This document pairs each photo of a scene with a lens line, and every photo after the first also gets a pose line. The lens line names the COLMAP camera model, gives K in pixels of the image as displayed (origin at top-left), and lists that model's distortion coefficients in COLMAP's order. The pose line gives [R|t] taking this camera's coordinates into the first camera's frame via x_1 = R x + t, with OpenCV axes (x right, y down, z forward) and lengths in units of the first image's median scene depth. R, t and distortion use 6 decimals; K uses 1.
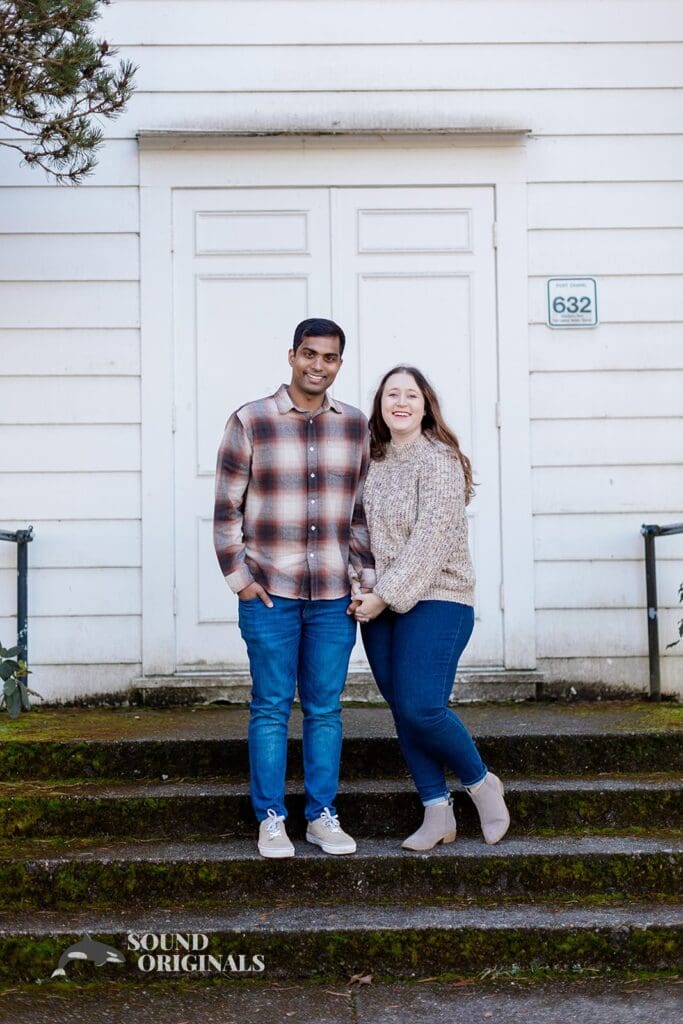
lens RADIAL K [[1462.0, 0, 343.9], [0, 1462.0, 507.3], [0, 0, 1]] dist [0.006074, 0.000000]
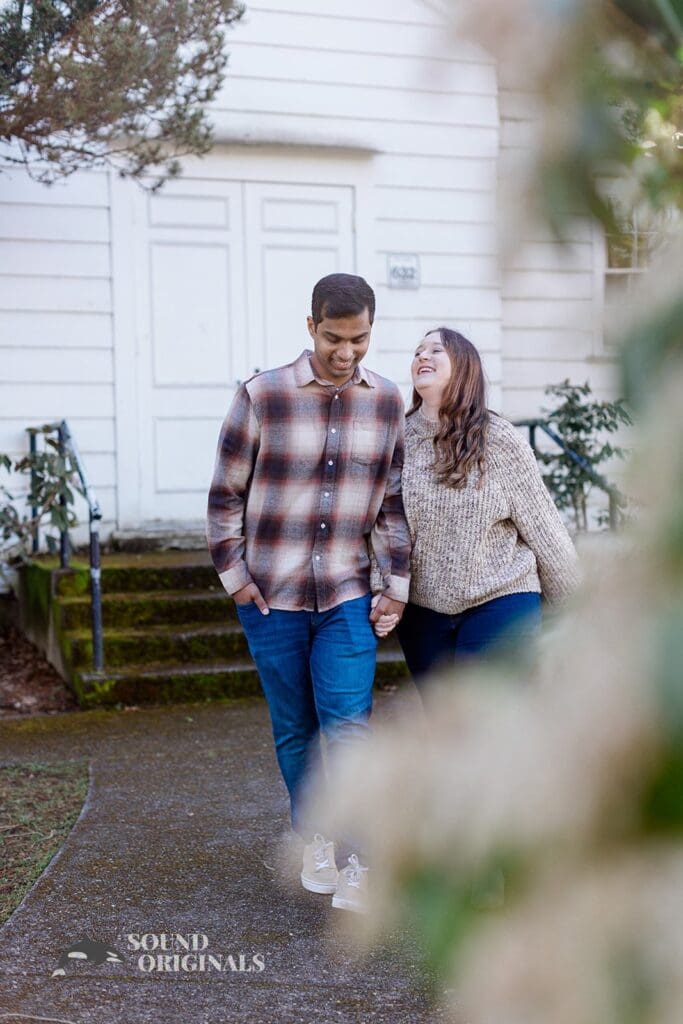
lens RADIAL K [[1462.0, 0, 372.3], [0, 1462.0, 520.2], [0, 0, 1]] dist [0.006074, 0.000000]
pose [[0.940606, -0.017301, 0.339060, -0.384113], [-0.011388, 0.996531, 0.082442, -0.012323], [-0.339310, -0.081406, 0.937146, -0.391876]]
